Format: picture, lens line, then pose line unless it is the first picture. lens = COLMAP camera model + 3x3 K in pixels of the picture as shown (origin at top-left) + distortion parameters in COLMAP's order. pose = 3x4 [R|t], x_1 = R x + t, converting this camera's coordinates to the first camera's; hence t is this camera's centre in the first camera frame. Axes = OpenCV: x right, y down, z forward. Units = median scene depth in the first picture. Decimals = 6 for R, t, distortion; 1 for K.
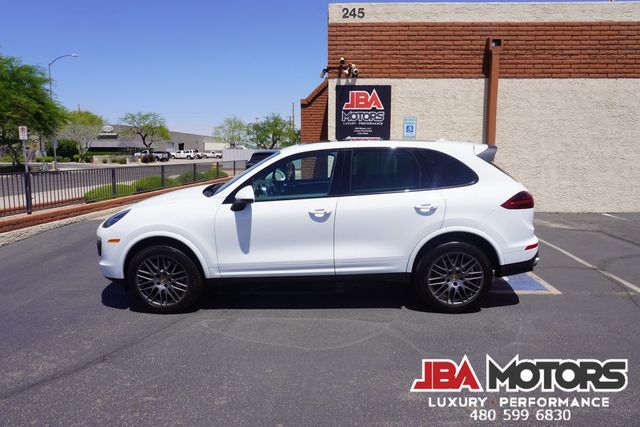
lens RADIAL K [[422.8, 0, 321.1], [0, 422.8, 208.8], [0, 0, 1]] dist [-0.039920, 0.018725]
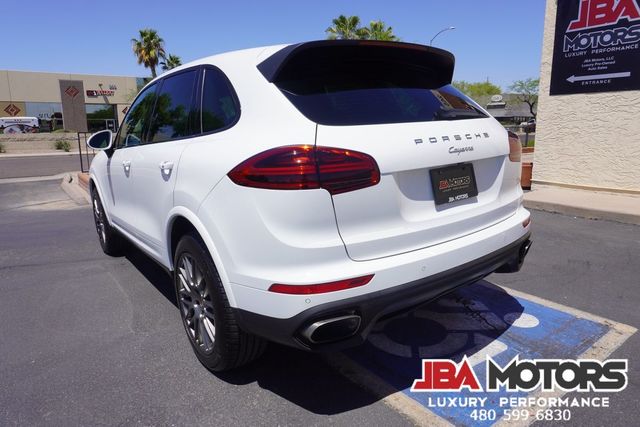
lens RADIAL K [[422.8, 0, 320.5], [0, 422.8, 209.7], [0, 0, 1]] dist [-0.039920, 0.018725]
pose [[0.620272, 0.140695, -0.771666, 0.345446], [-0.086559, 0.990051, 0.110936, -0.011606], [0.779596, -0.002016, 0.626279, 0.330060]]
